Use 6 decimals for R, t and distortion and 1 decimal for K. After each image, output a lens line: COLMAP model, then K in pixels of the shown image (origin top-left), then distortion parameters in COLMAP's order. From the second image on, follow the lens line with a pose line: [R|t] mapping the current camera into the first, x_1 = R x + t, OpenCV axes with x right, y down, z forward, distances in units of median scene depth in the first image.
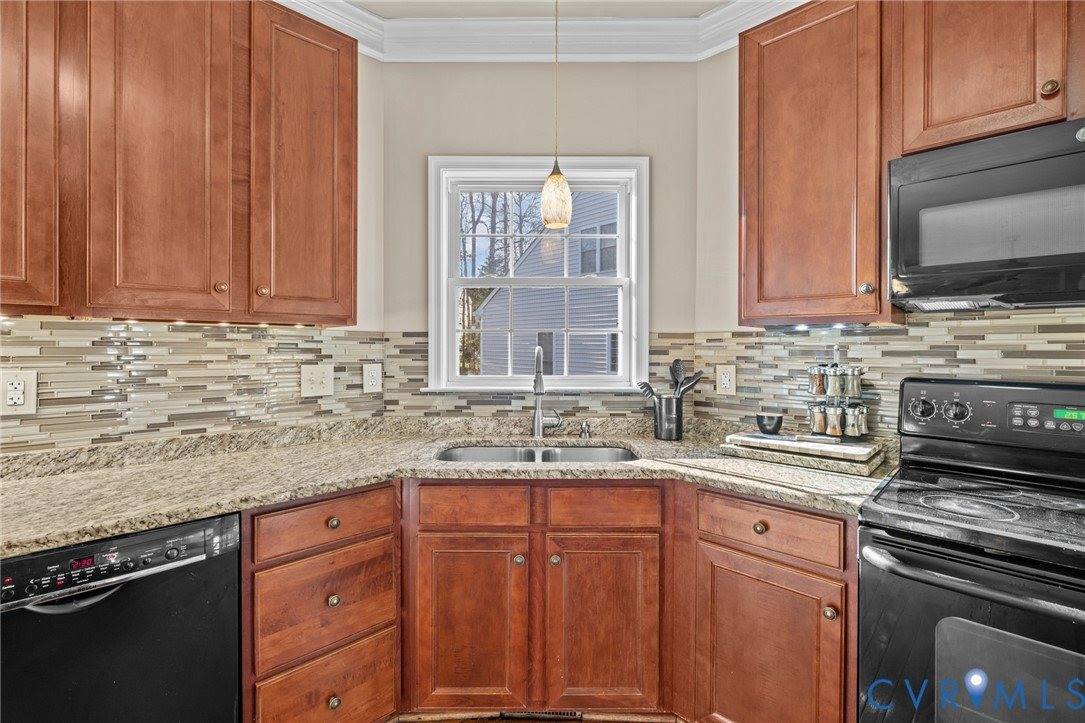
lens RADIAL K [[485.2, 0, 540.5], [0, 485.2, 344.8], [0, 0, 1]] dist [-0.006053, -0.000117]
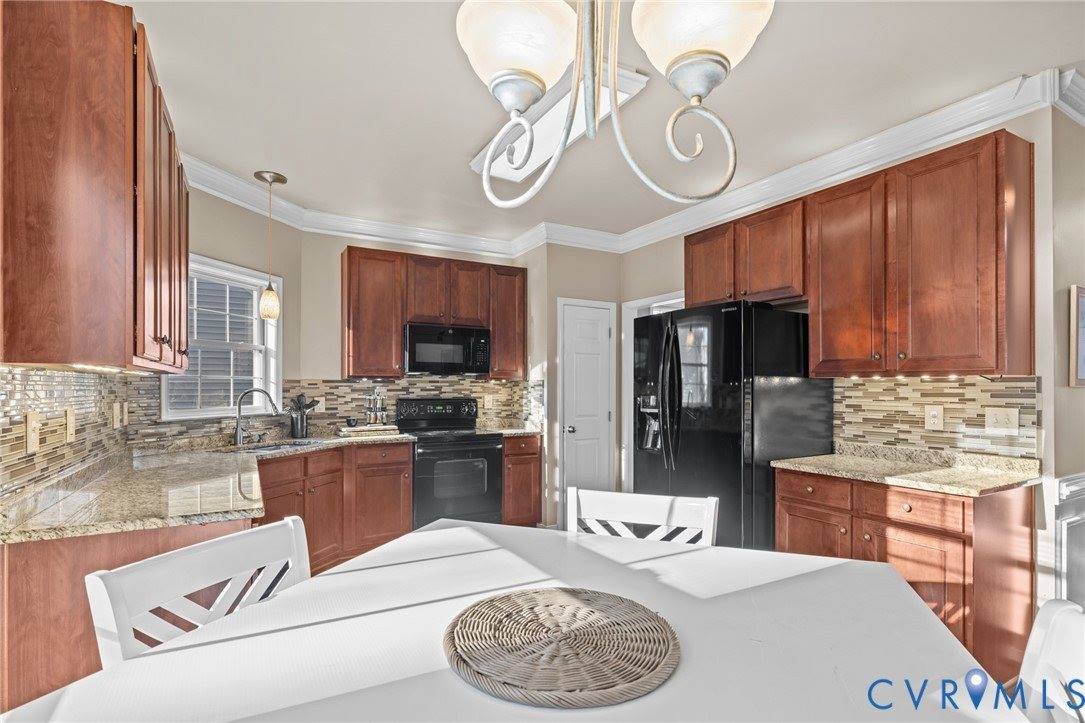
lens RADIAL K [[545.2, 0, 542.5], [0, 545.2, 361.5], [0, 0, 1]] dist [-0.001152, -0.000460]
pose [[0.277171, 0.040329, 0.959974, -1.696916], [-0.006010, 0.999172, -0.040240, -0.020960], [-0.960802, 0.005384, 0.277184, -0.536130]]
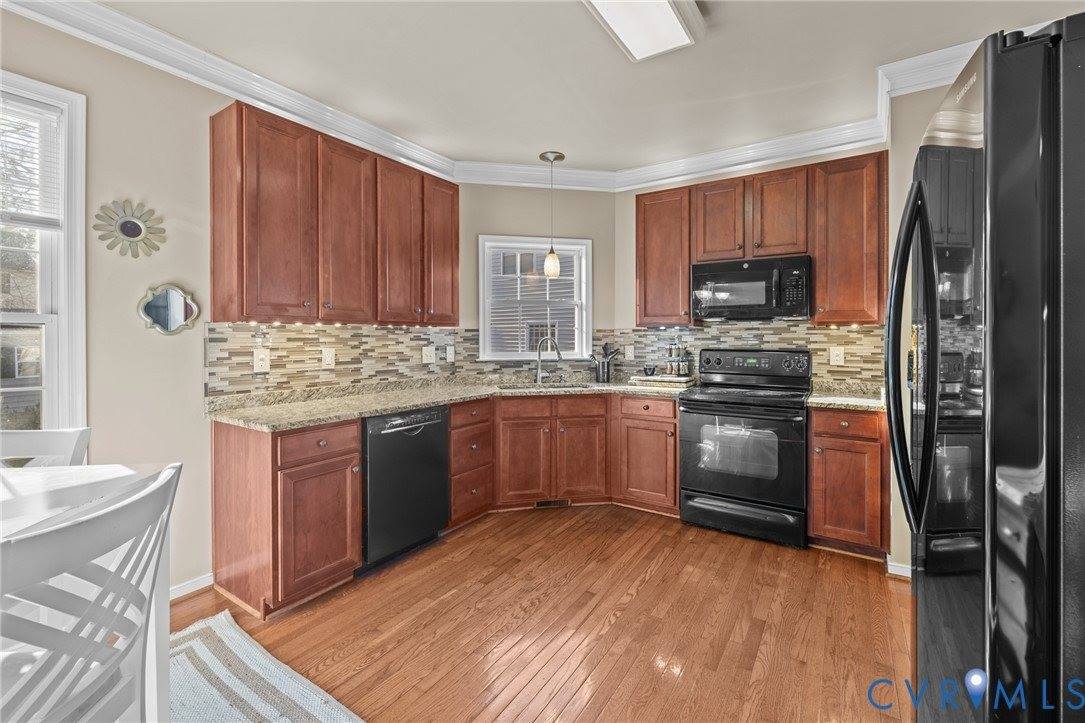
lens RADIAL K [[461.3, 0, 543.2], [0, 461.3, 328.3], [0, 0, 1]] dist [0.000067, 0.000014]
pose [[0.978261, -0.000007, 0.207376, -0.433925], [0.002959, 0.999899, -0.013925, -0.004996], [-0.207355, 0.014236, 0.978162, -0.953393]]
